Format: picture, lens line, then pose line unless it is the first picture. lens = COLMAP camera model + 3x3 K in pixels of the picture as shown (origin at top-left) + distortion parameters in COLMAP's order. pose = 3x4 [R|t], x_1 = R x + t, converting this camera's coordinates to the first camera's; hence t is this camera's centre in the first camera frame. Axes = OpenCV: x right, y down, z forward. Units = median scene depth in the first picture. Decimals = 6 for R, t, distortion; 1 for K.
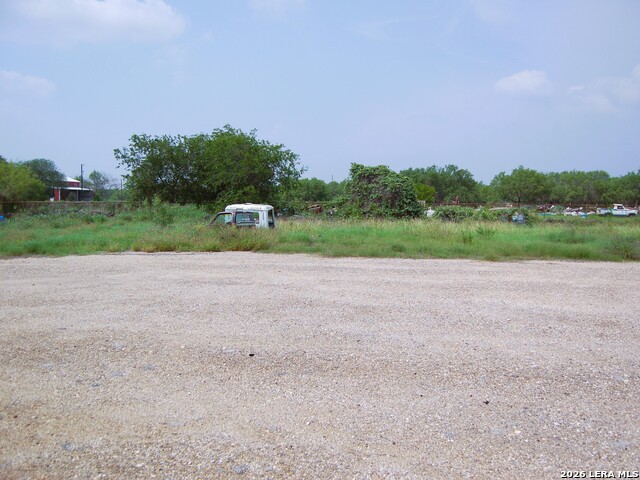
lens RADIAL K [[572.2, 0, 320.4], [0, 572.2, 239.3], [0, 0, 1]] dist [-0.080308, 0.023398]
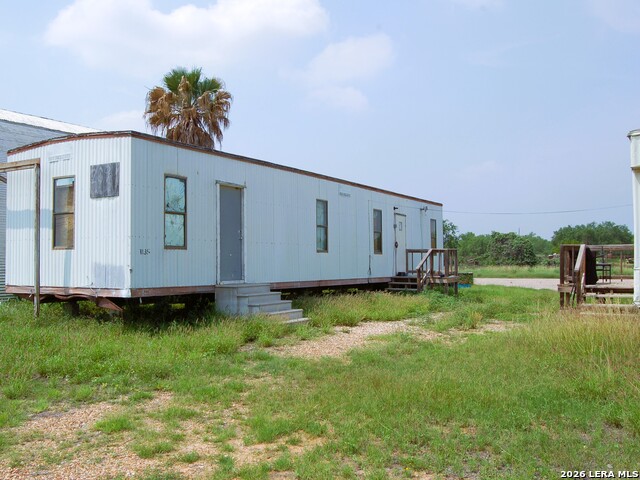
lens RADIAL K [[564.0, 0, 320.7], [0, 564.0, 240.2], [0, 0, 1]] dist [0.000386, 0.000957]
pose [[0.948790, -0.028107, -0.314654, 0.097975], [-0.002226, 0.995415, -0.095628, 0.037507], [0.315899, 0.091432, 0.944377, -0.593420]]
